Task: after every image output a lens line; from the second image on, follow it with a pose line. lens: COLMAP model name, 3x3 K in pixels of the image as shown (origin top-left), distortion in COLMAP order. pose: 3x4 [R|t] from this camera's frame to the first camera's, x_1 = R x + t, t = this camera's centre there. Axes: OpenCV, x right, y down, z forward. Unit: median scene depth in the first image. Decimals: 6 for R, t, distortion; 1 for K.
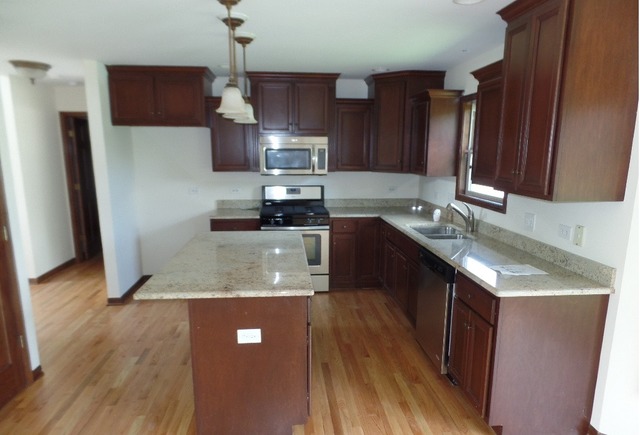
lens RADIAL K [[447.1, 0, 320.1], [0, 447.1, 224.6], [0, 0, 1]] dist [0.000047, 0.000329]
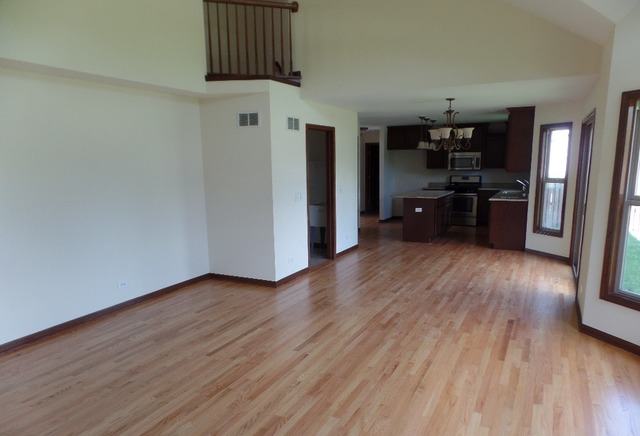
lens RADIAL K [[441.9, 0, 333.1], [0, 441.9, 237.6], [0, 0, 1]] dist [0.001724, 0.001915]
pose [[0.855783, 0.079150, -0.511244, 0.515287], [-0.081025, 0.996538, 0.018652, 0.223007], [0.510950, 0.025462, 0.859233, -1.128349]]
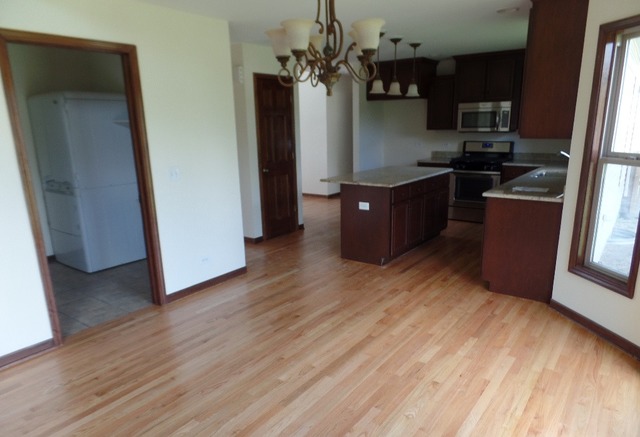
lens RADIAL K [[441.9, 0, 333.1], [0, 441.9, 238.1], [0, 0, 1]] dist [0.001724, 0.001915]
pose [[0.757237, 0.154268, -0.634660, 0.480949], [-0.099332, 0.987604, 0.121542, 0.081741], [0.645542, -0.028994, 0.763174, -0.274501]]
